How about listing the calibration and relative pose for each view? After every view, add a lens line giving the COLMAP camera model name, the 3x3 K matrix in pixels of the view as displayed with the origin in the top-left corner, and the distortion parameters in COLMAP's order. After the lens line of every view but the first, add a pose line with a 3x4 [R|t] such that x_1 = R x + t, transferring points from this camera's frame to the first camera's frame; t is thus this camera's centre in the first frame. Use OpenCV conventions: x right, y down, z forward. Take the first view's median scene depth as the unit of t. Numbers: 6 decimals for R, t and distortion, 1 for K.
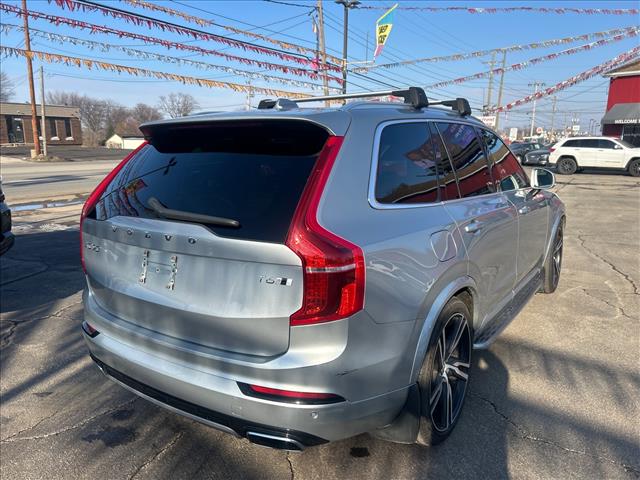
lens RADIAL K [[498.0, 0, 315.2], [0, 498.0, 238.8], [0, 0, 1]] dist [0.048832, -0.042405]
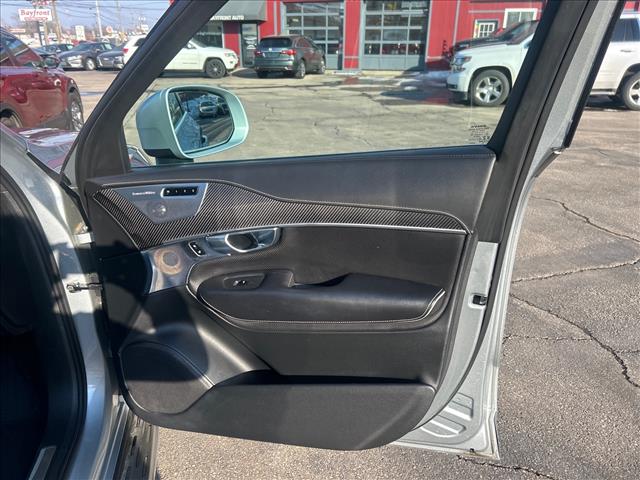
lens RADIAL K [[498.0, 0, 320.2], [0, 498.0, 242.0], [0, 0, 1]] dist [0.048832, -0.042405]
pose [[0.711932, -0.268109, 0.649054, 0.060866], [0.143712, 0.960314, 0.239049, -0.019208], [-0.687386, -0.076910, 0.722208, 0.119447]]
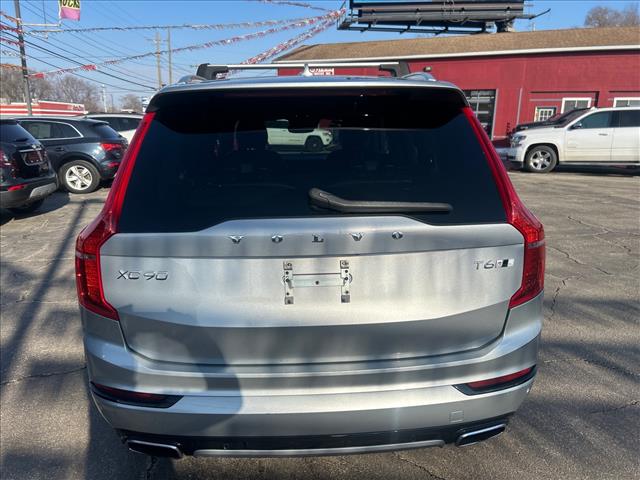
lens RADIAL K [[498.0, 0, 321.8], [0, 498.0, 245.1], [0, 0, 1]] dist [0.048832, -0.042405]
pose [[0.796118, -0.147747, 0.586828, -0.063063], [0.118733, 0.989025, 0.087930, -0.005143], [-0.593379, -0.000327, 0.804923, 0.031724]]
